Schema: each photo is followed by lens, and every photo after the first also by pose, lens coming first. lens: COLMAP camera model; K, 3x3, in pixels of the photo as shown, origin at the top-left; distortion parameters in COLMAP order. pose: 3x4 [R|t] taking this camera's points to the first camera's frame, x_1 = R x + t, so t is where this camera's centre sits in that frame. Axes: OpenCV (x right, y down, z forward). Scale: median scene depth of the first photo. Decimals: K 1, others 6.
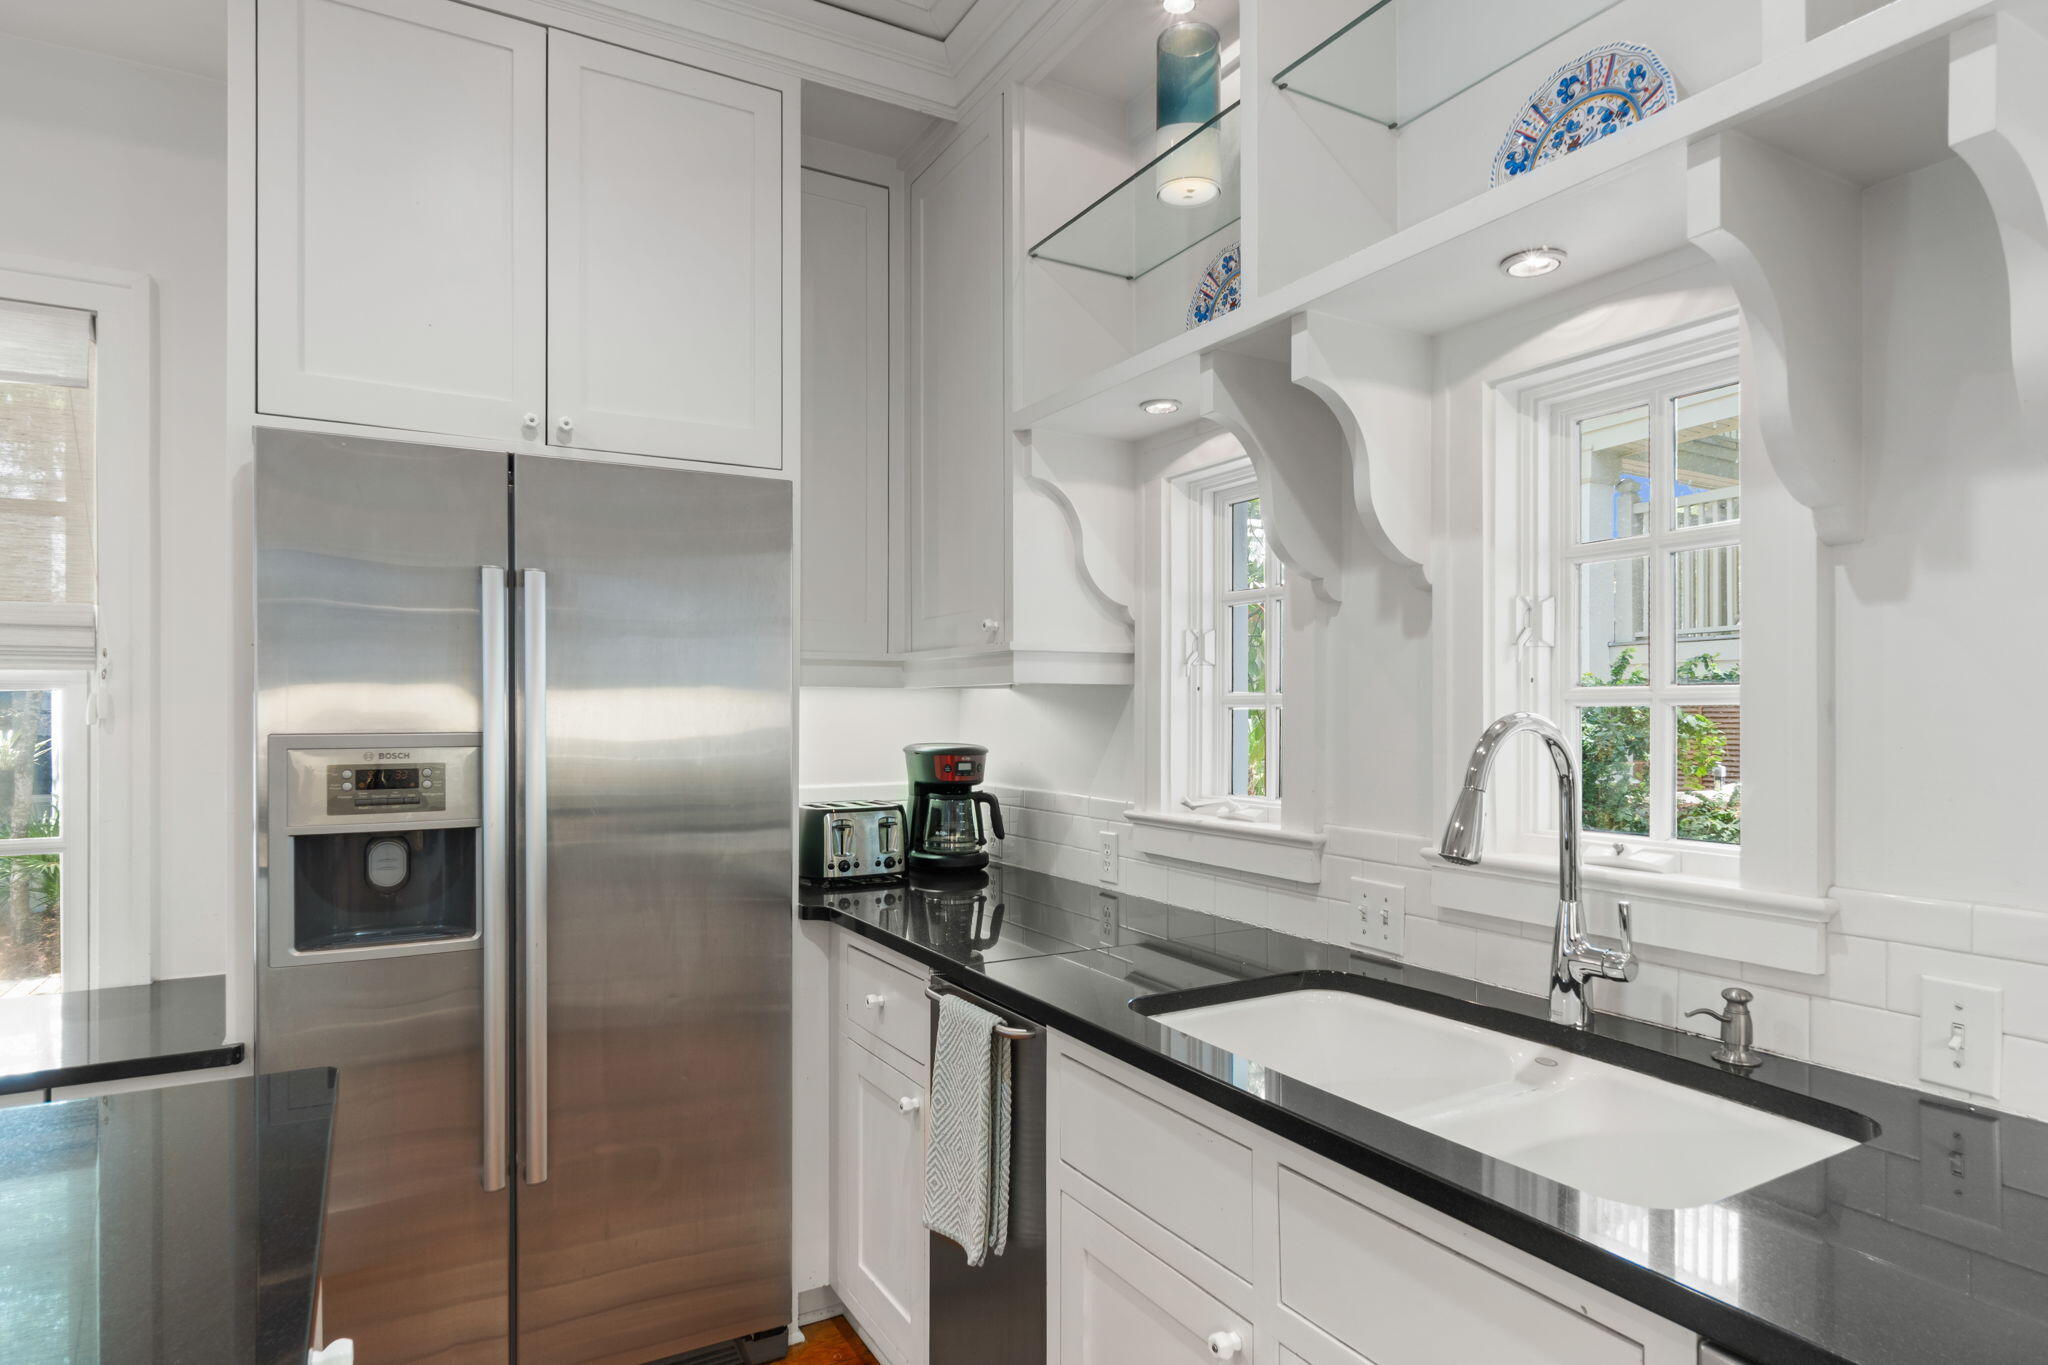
lens RADIAL K [[1131.5, 0, 1031.6], [0, 1131.5, 706.5], [0, 0, 1]] dist [-0.001017, 0.000057]
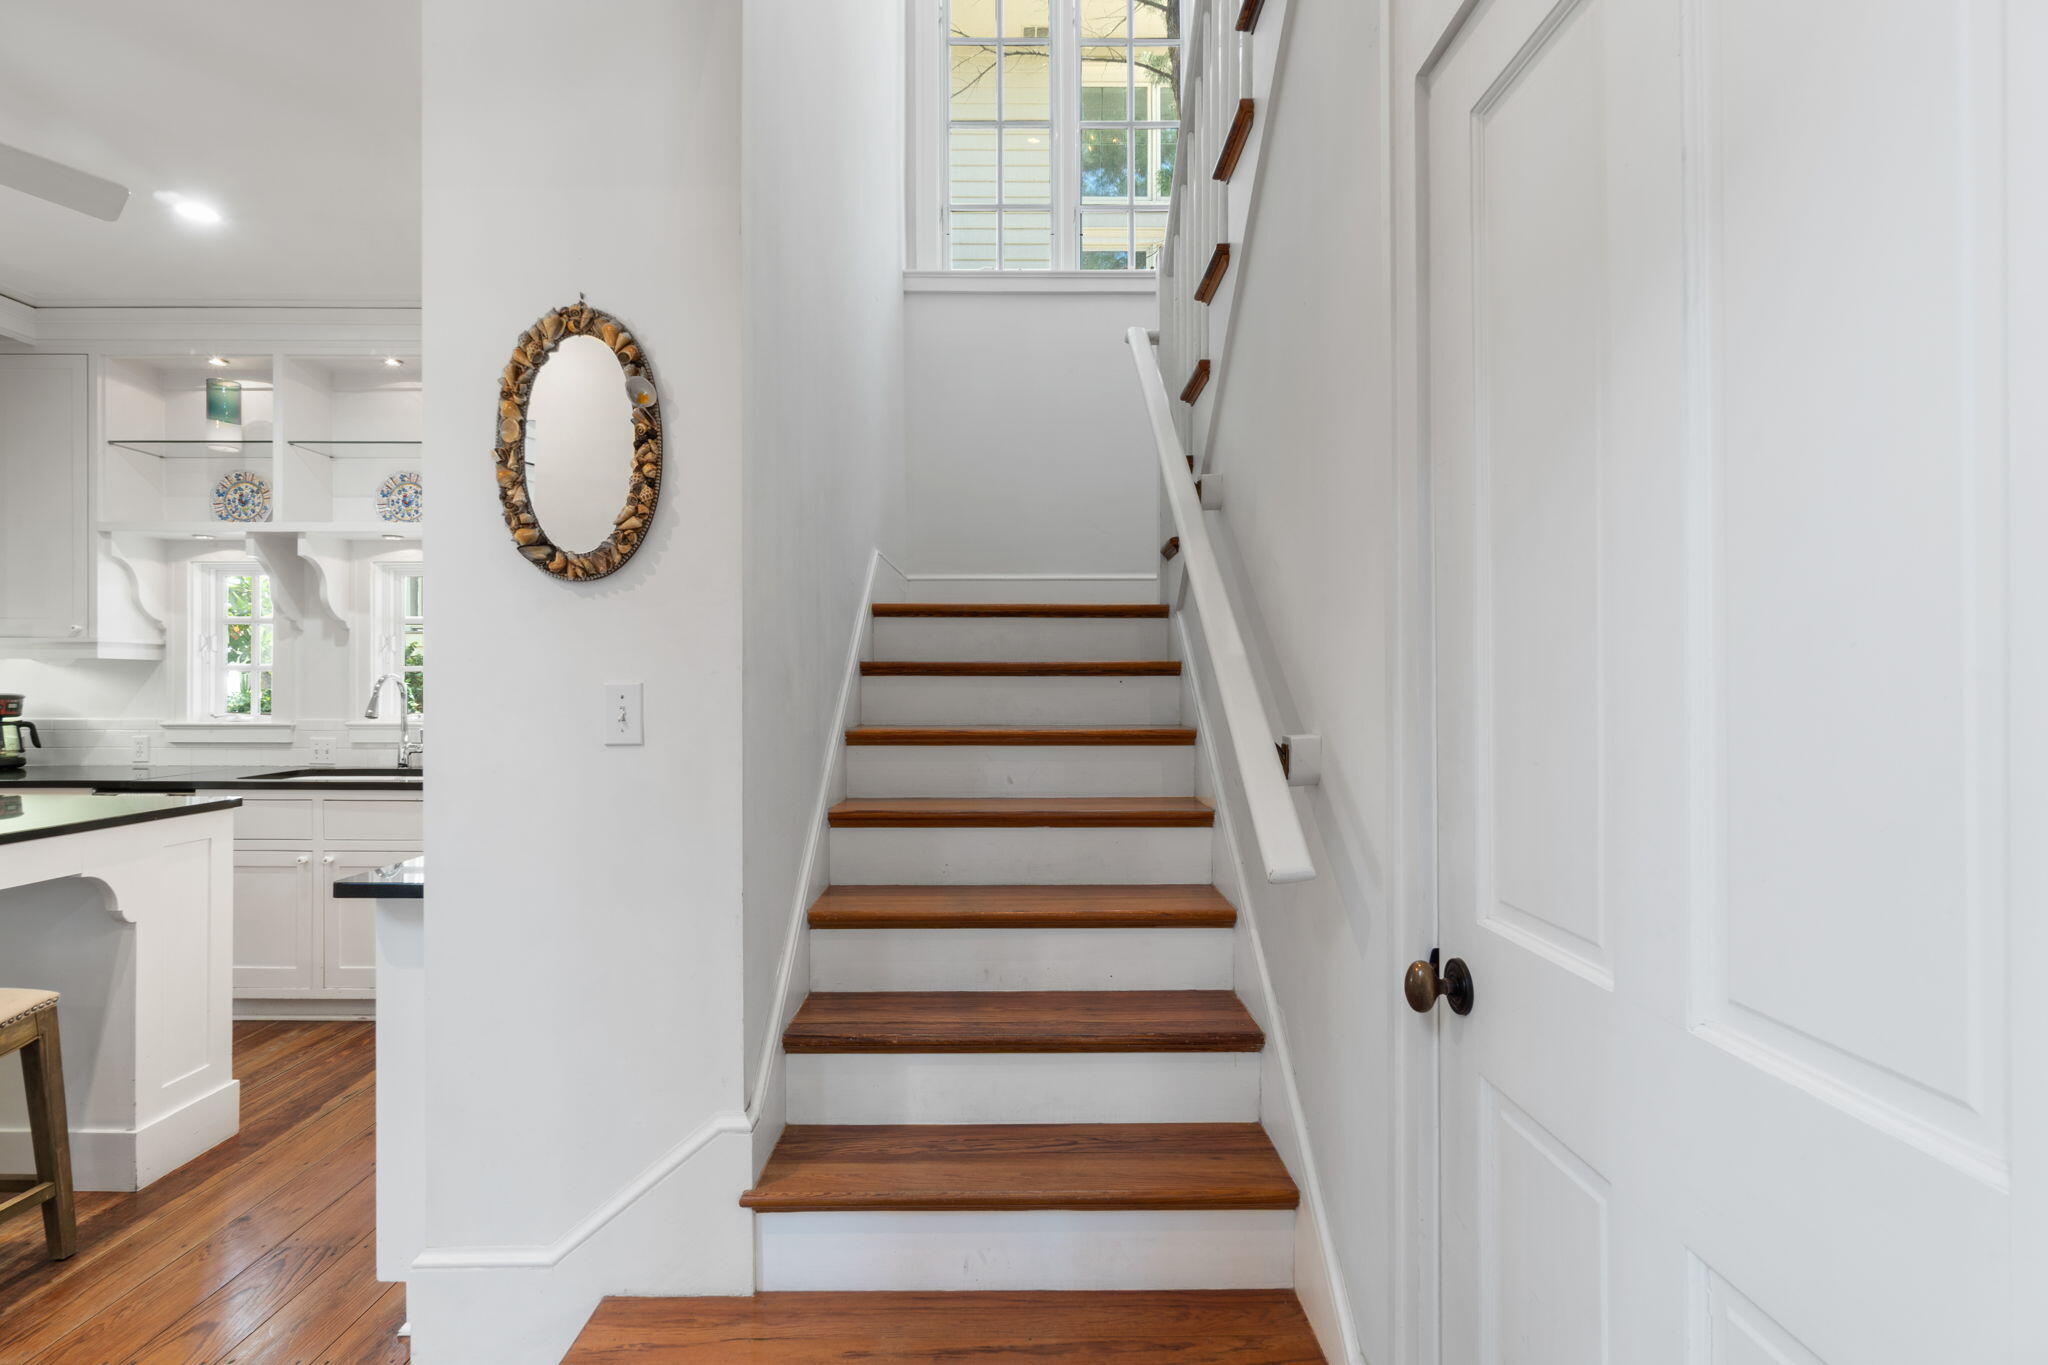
lens RADIAL K [[986.8, 0, 1024.0], [0, 986.8, 682.5], [0, 0, 1]] dist [-0.000911, -0.000038]
pose [[0.498232, -0.000956, 0.867043, -0.748973], [-0.005361, 0.999977, 0.004183, 0.005494], [-0.867027, -0.006732, 0.498215, -1.340430]]
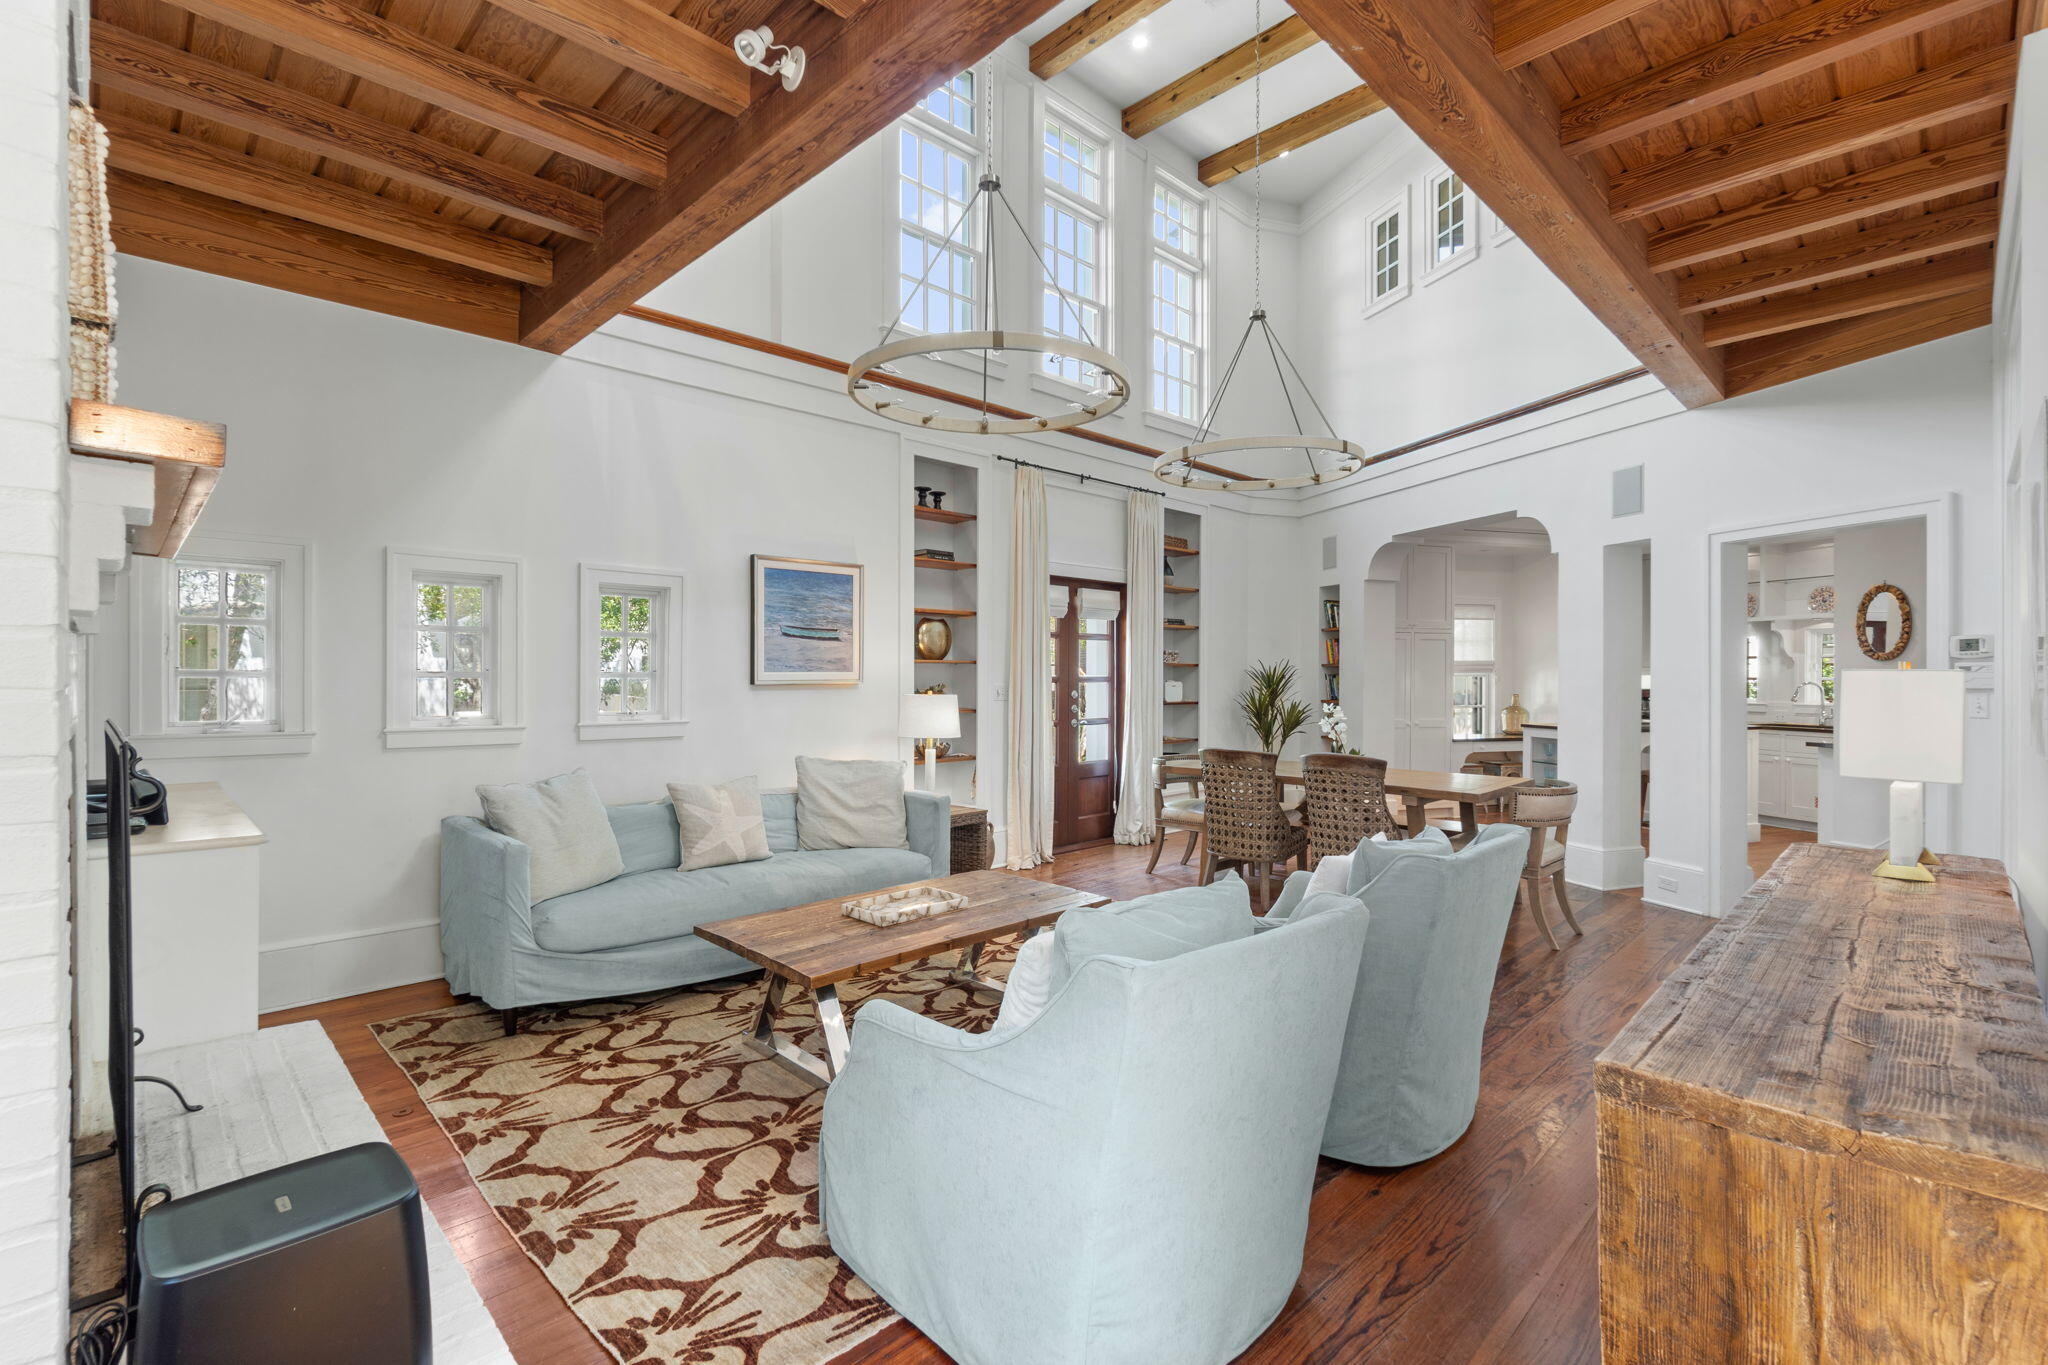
lens RADIAL K [[935.3, 0, 1024.0], [0, 935.3, 682.5], [0, 0, 1]] dist [0.008565, -0.000209]
pose [[0.978734, 0.000205, -0.205133, -2.152015], [0.002535, 0.999911, 0.013096, -0.052324], [0.205118, -0.013337, 0.978646, -3.881856]]
